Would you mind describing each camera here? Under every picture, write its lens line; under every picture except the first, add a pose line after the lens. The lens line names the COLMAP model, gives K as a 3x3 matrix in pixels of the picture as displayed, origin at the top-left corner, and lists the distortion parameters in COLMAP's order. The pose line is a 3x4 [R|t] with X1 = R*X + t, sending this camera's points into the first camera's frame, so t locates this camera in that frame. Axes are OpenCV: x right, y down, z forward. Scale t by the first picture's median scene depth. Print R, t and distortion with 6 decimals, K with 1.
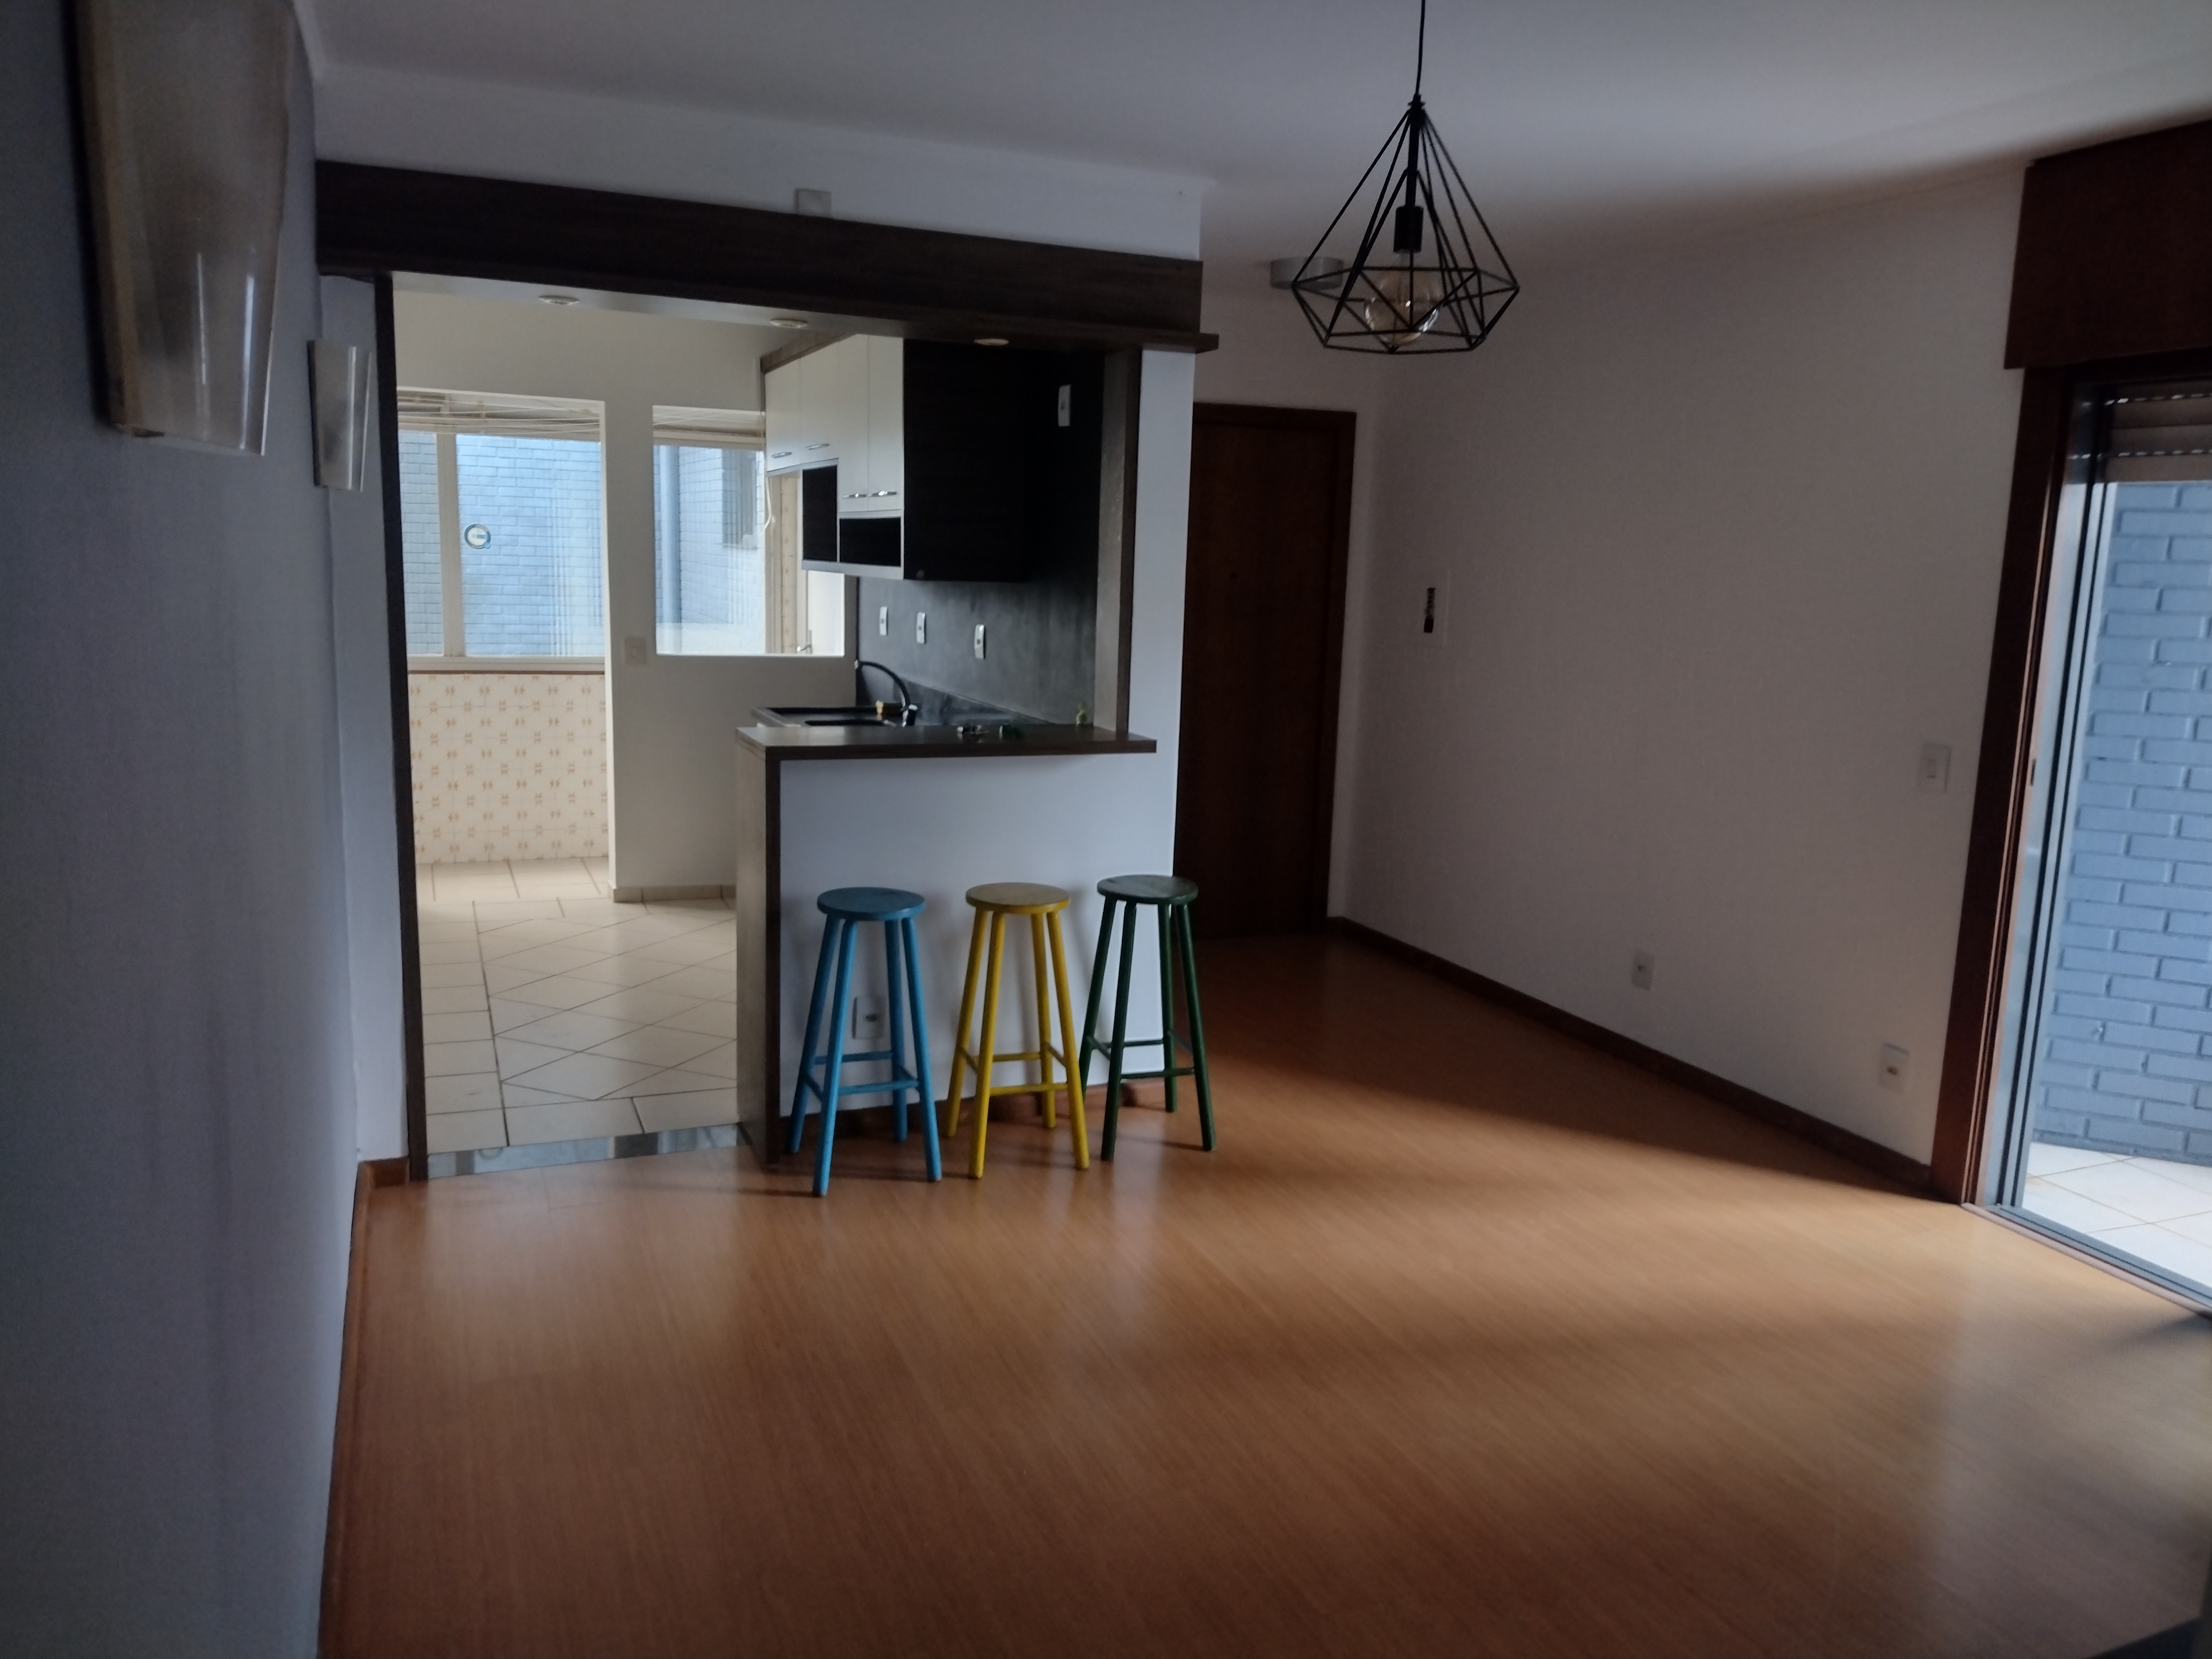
lens RADIAL K [[1659.7, 0, 1102.3], [0, 1659.7, 824.6], [0, 0, 1]] dist [0.033458, -0.012804]
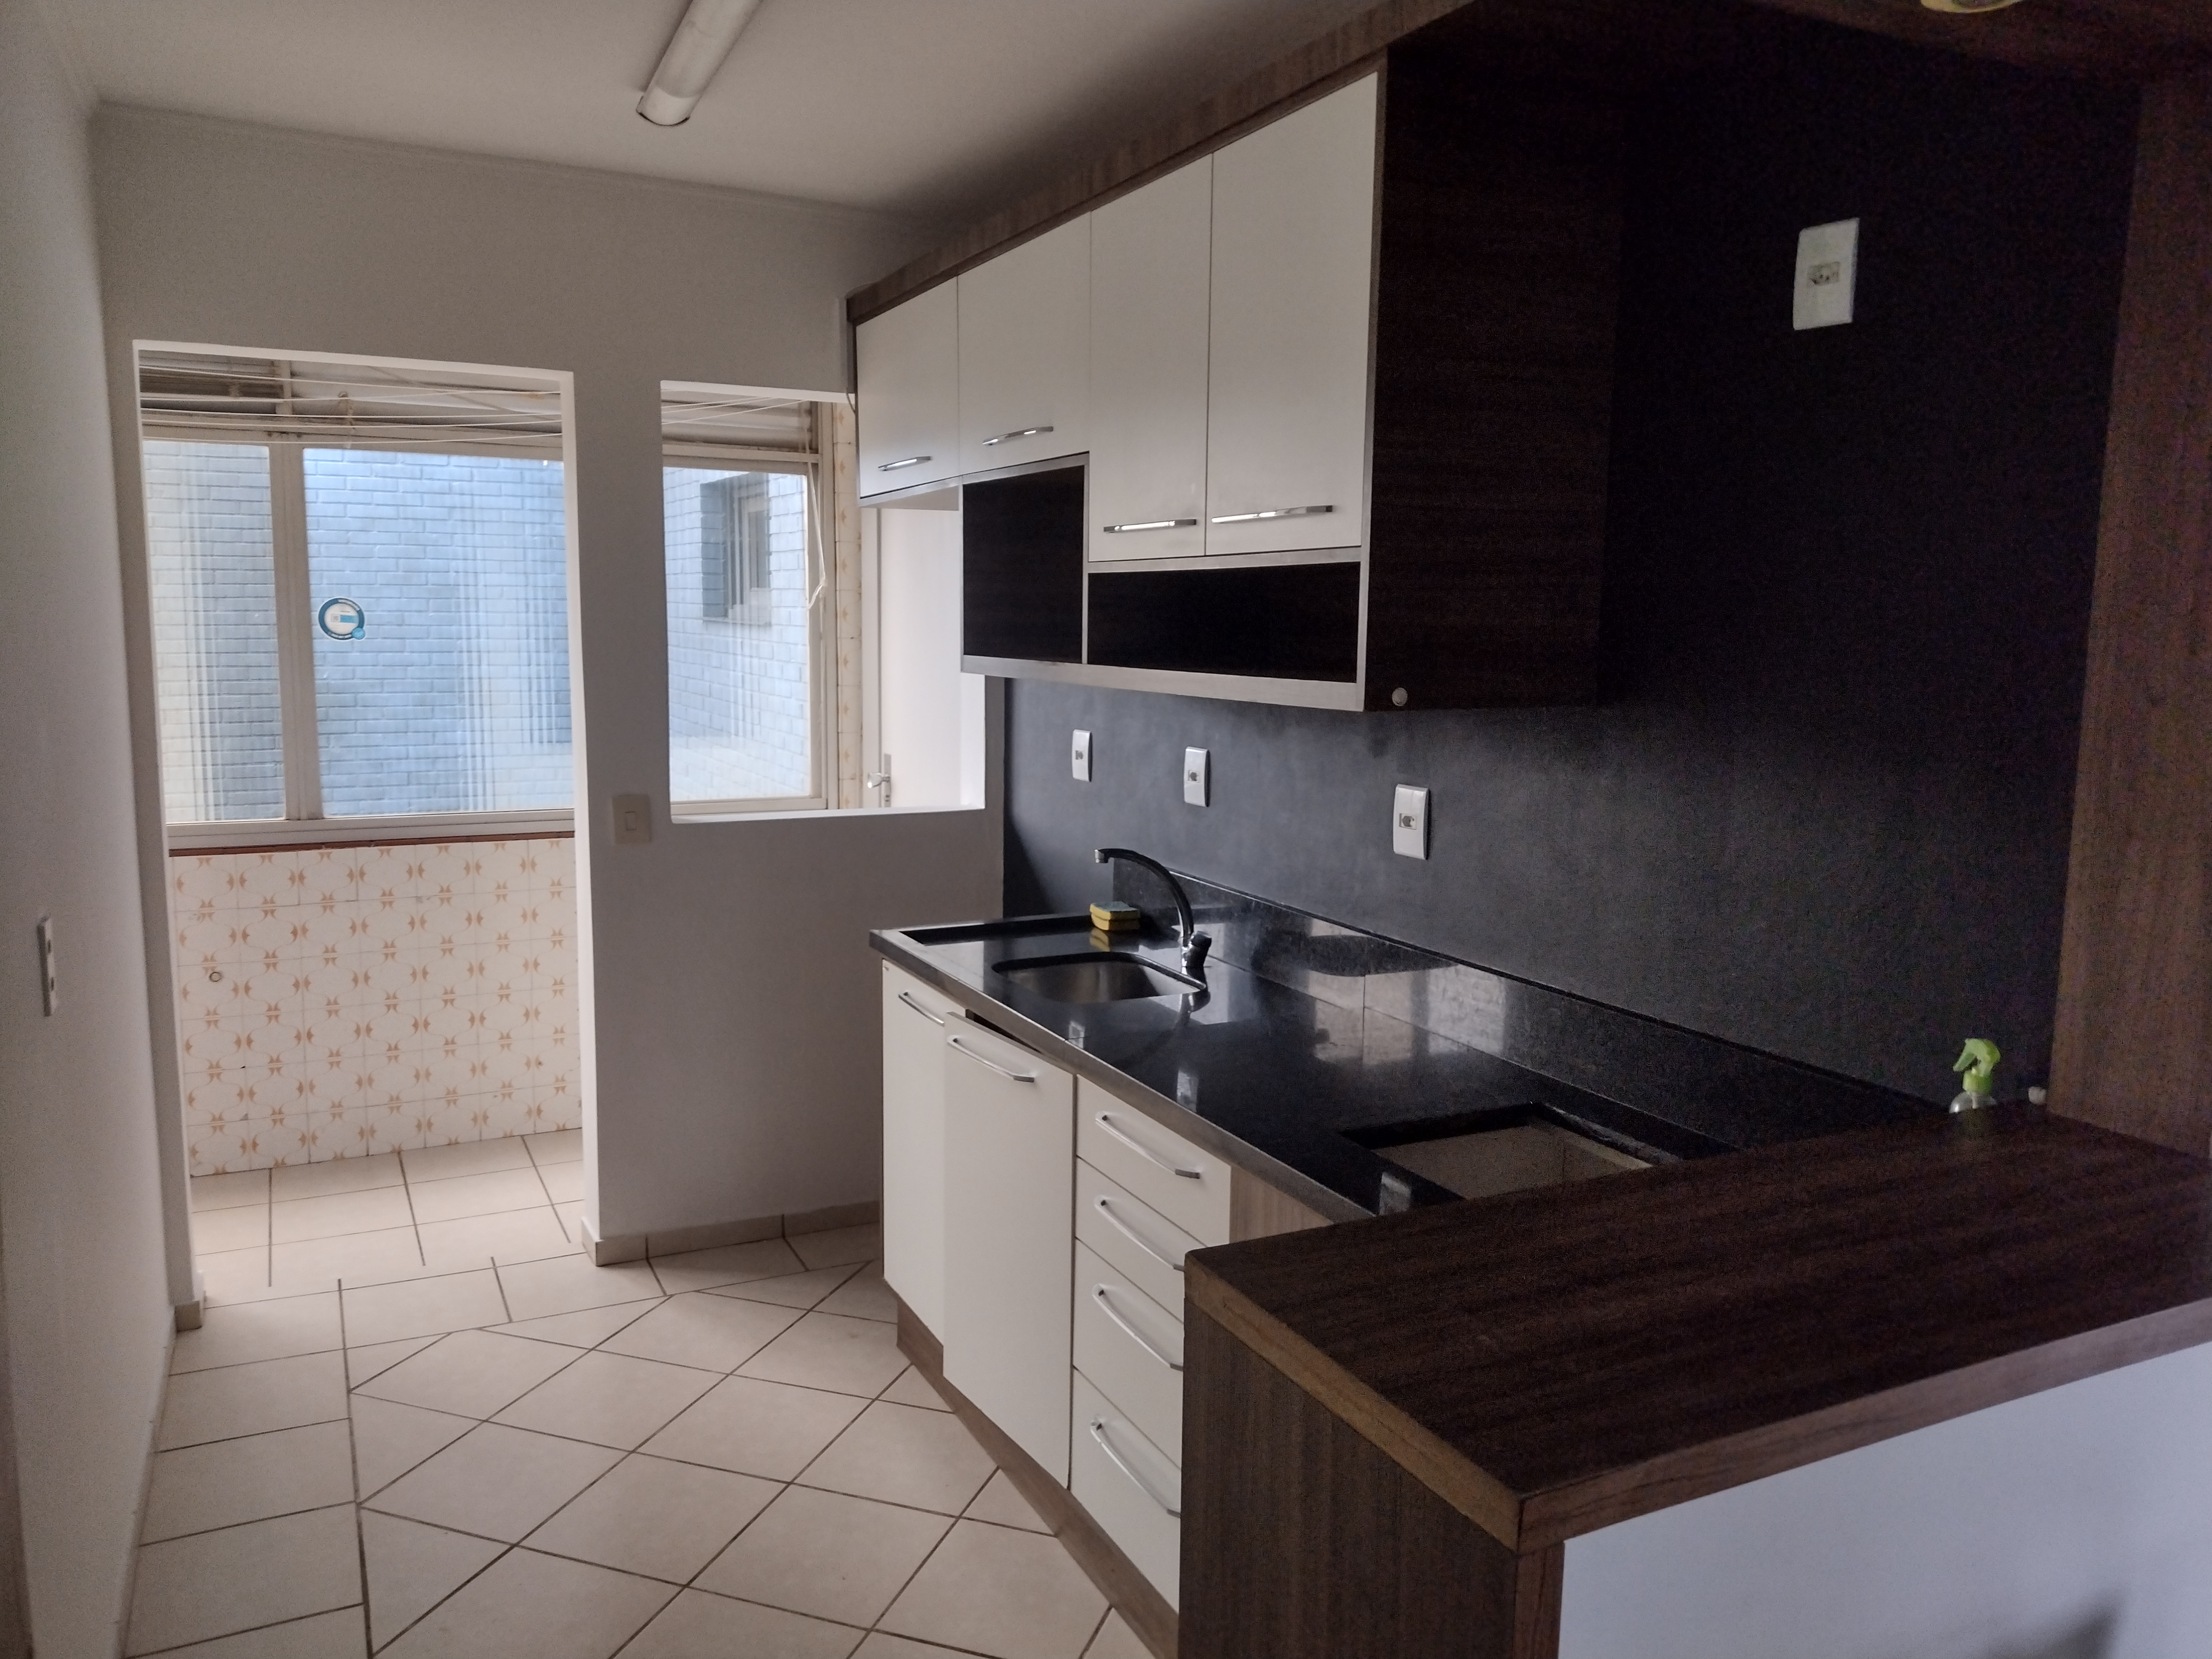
lens RADIAL K [[1659.7, 0, 1099.5], [0, 1659.7, 816.6], [0, 0, 1]] dist [0.033458, -0.012804]
pose [[0.997725, -0.027201, 0.061687, -0.143231], [0.029591, 0.998834, -0.038158, -0.071459], [-0.060577, 0.039896, 0.997366, 0.391716]]
